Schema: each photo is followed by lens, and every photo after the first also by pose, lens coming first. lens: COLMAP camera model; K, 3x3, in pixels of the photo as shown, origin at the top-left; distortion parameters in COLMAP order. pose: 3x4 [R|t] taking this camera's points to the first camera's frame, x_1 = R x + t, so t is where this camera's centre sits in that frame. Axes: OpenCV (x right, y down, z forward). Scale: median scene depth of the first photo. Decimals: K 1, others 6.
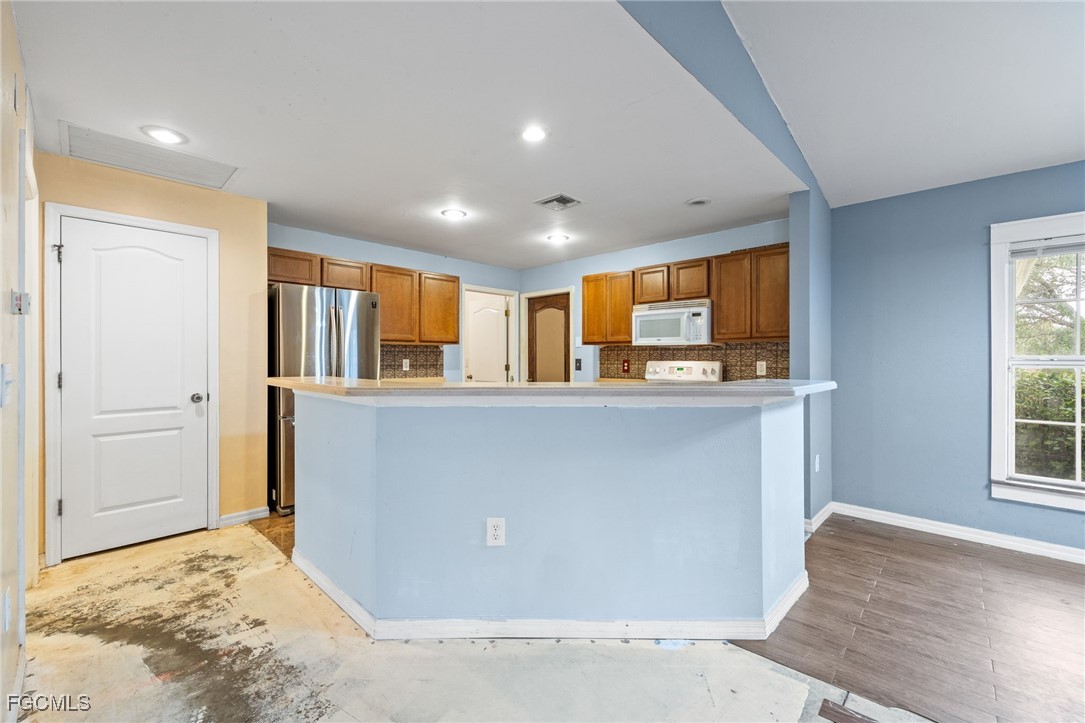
lens RADIAL K [[454.3, 0, 535.9], [0, 454.3, 357.7], [0, 0, 1]] dist [0.002207, 0.000110]
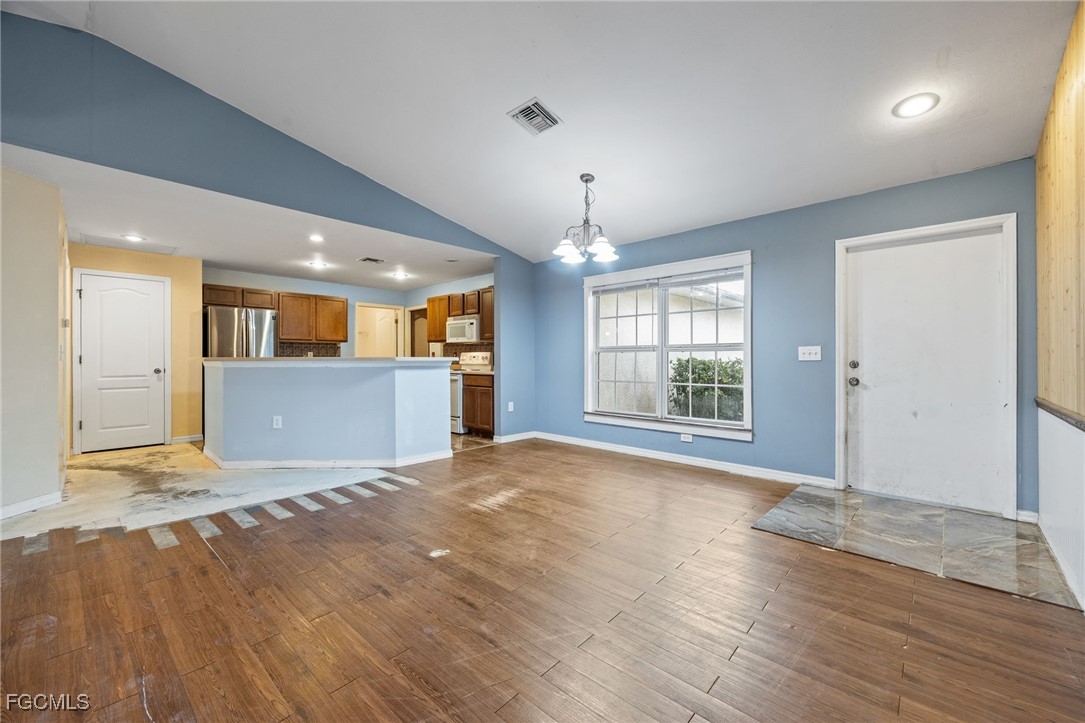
lens RADIAL K [[429.3, 0, 550.5], [0, 429.3, 357.6], [0, 0, 1]] dist [-0.001533, -0.000497]
pose [[0.999614, -0.002448, 0.027673, 0.564419], [0.002515, 0.999994, -0.002397, 0.032546], [-0.027667, 0.002466, 0.999614, -0.547258]]
